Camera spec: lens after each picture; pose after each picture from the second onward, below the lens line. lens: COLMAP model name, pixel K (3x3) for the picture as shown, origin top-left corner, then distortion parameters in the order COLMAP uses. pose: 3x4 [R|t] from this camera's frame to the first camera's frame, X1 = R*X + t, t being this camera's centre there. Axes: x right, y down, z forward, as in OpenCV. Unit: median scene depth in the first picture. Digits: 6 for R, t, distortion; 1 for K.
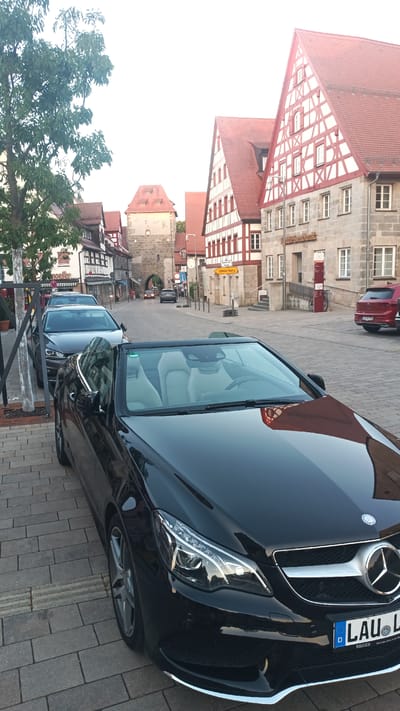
lens RADIAL K [[519.3, 0, 200.0], [0, 519.3, 355.5], [0, 0, 1]] dist [0.011554, -0.001788]
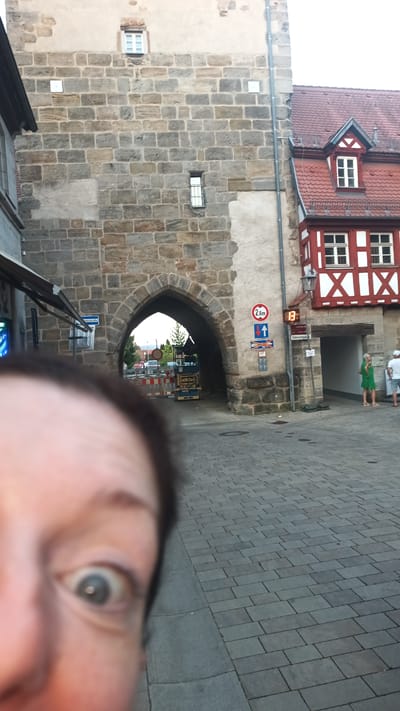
lens RADIAL K [[519.3, 0, 200.0], [0, 519.3, 355.5], [0, 0, 1]] dist [0.011554, -0.001788]
pose [[0.995229, -0.028841, 0.093203, -0.101986], [0.042871, 0.987416, -0.152225, -0.114996], [-0.087640, 0.155494, 0.983941, 0.887859]]
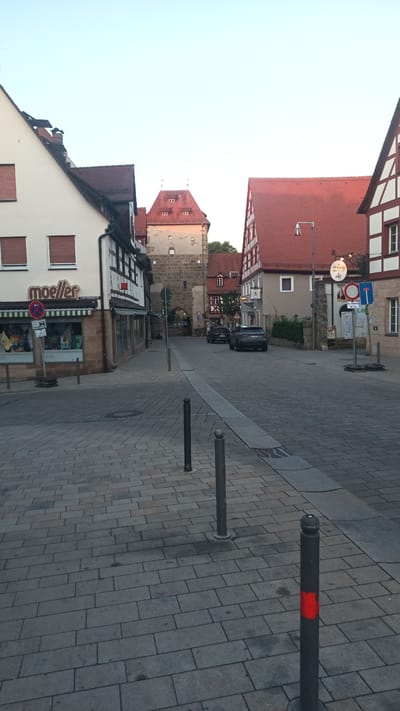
lens RADIAL K [[519.3, 0, 200.0], [0, 519.3, 355.5], [0, 0, 1]] dist [0.011554, -0.001788]
pose [[0.999796, 0.005235, 0.019496, -0.076944], [-0.003768, 0.997209, -0.074562, -0.034795], [-0.019832, 0.074473, 0.997026, 0.283705]]
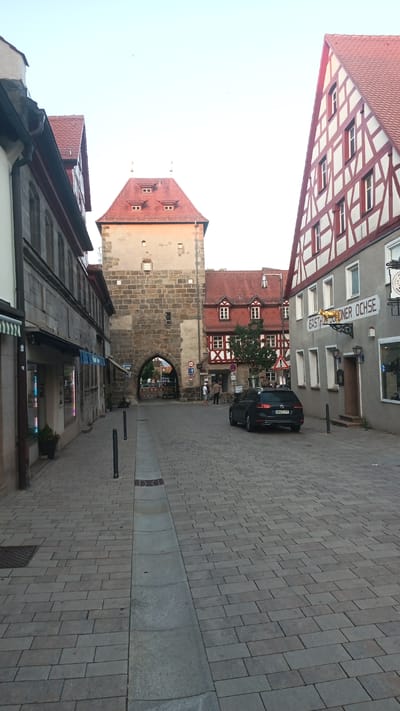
lens RADIAL K [[519.3, 0, 200.0], [0, 519.3, 355.5], [0, 0, 1]] dist [0.011554, -0.001788]
pose [[0.998086, 0.000612, 0.061833, -0.085286], [0.010798, 0.982862, -0.184027, -0.074680], [-0.060886, 0.184343, 0.980974, 0.582142]]
